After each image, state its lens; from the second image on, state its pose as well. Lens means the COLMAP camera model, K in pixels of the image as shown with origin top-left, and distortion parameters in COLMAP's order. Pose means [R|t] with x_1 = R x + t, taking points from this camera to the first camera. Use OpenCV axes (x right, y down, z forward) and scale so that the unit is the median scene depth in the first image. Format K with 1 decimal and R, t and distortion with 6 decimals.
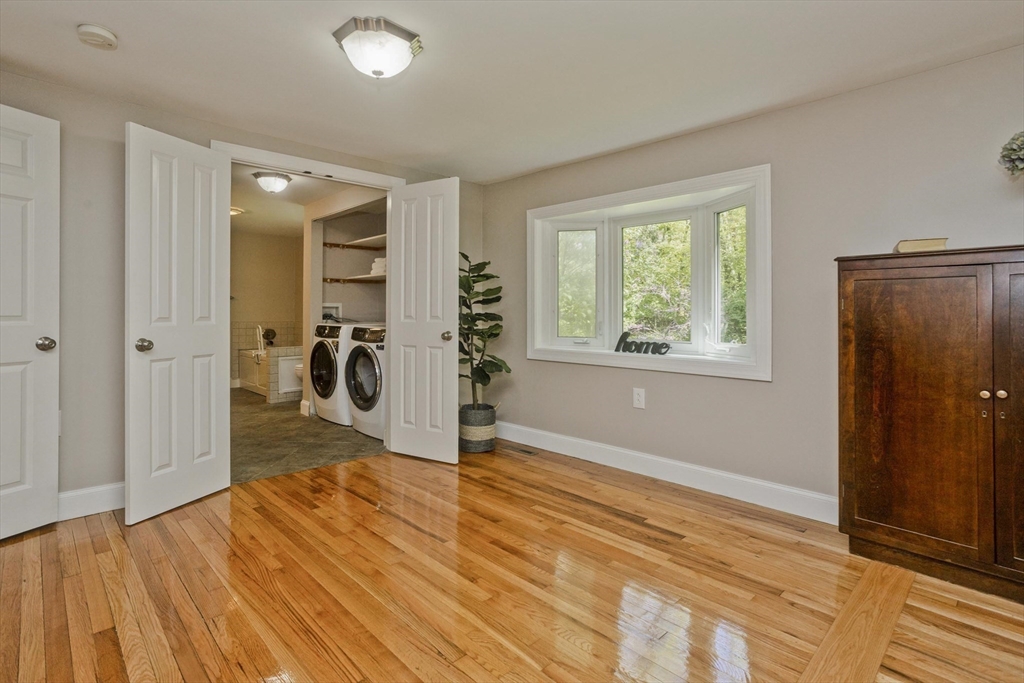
lens RADIAL K [[505.4, 0, 503.0], [0, 505.4, 311.8], [0, 0, 1]] dist [-0.042626, 0.024238]
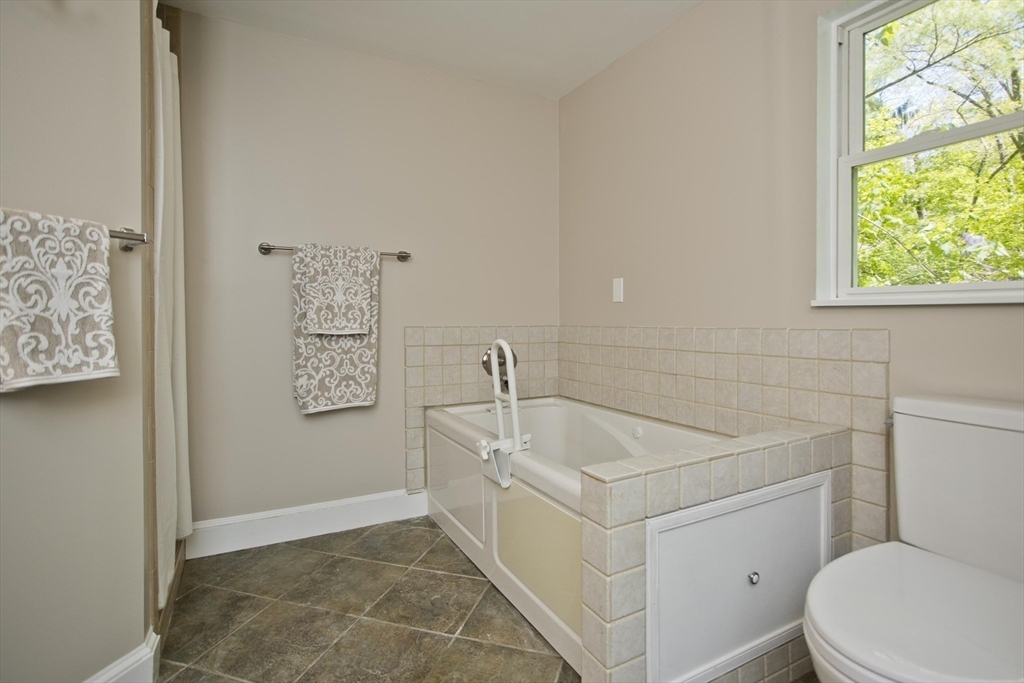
lens RADIAL K [[505.4, 0, 520.4], [0, 505.4, 317.9], [0, 0, 1]] dist [-0.042626, 0.024238]
pose [[0.964245, -0.009592, -0.264839, -0.906855], [0.010689, 0.999939, 0.002702, 0.033583], [0.264797, -0.005436, 0.964289, 1.664729]]
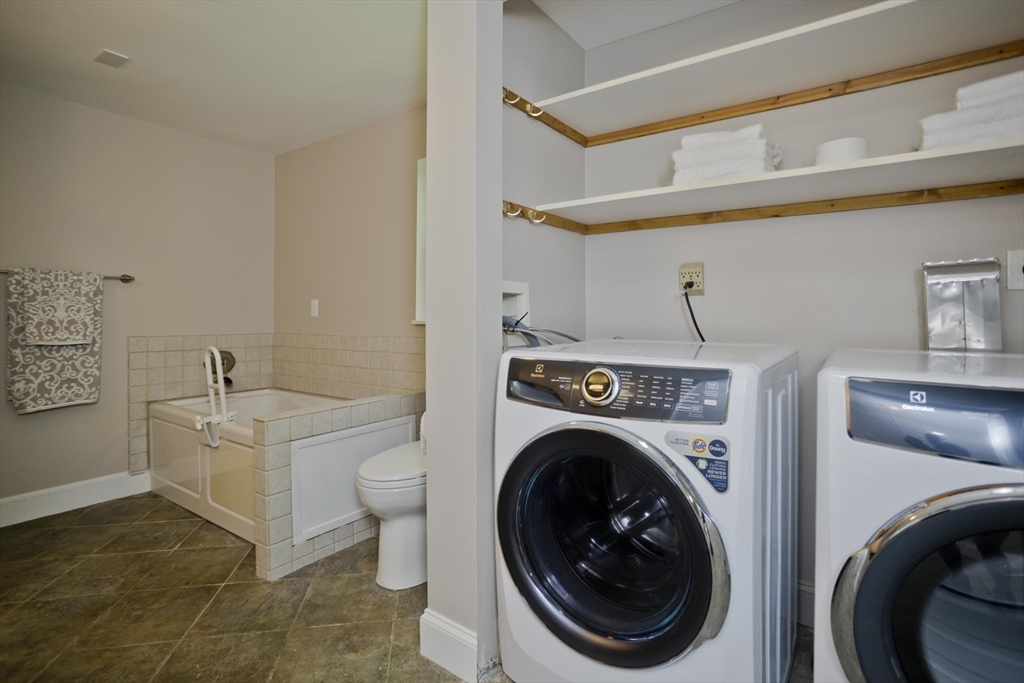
lens RADIAL K [[505.4, 0, 523.6], [0, 505.4, 315.0], [0, 0, 1]] dist [-0.042626, 0.024238]
pose [[0.980668, -0.007405, 0.195539, -0.729255], [0.006380, 0.999962, 0.005874, 0.004376], [-0.195575, -0.004513, 0.980678, 1.287483]]
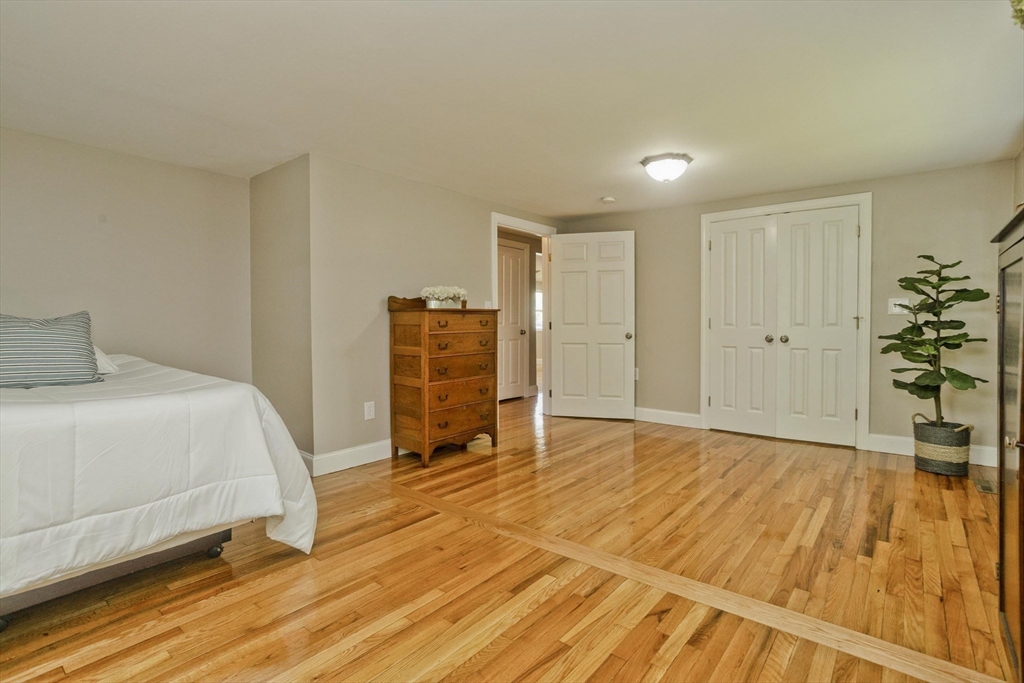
lens RADIAL K [[505.4, 0, 512.3], [0, 505.4, 326.0], [0, 0, 1]] dist [-0.042626, 0.024238]
pose [[0.130364, 0.007602, -0.991437, 0.997782], [0.004180, 0.999958, 0.008217, 0.002323], [0.991457, -0.005216, 0.130327, 0.173607]]
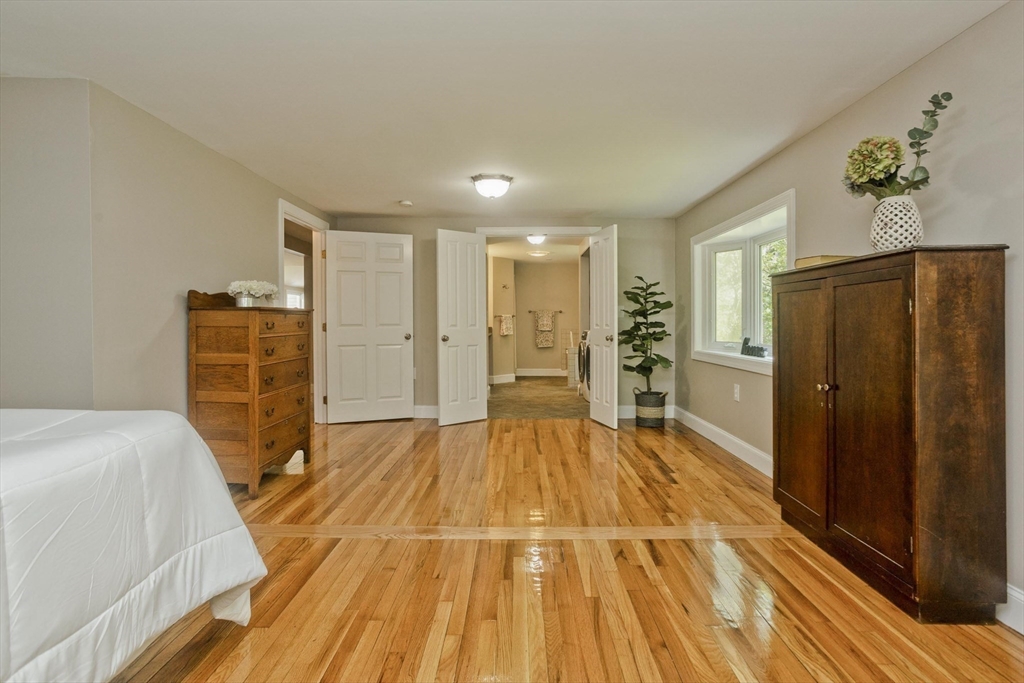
lens RADIAL K [[505.4, 0, 516.3], [0, 505.4, 322.6], [0, 0, 1]] dist [-0.042626, 0.024238]
pose [[0.721646, -0.003603, -0.692253, 0.830859], [0.005257, 0.999986, 0.000275, 0.003287], [0.692243, -0.003837, 0.721655, -0.249549]]
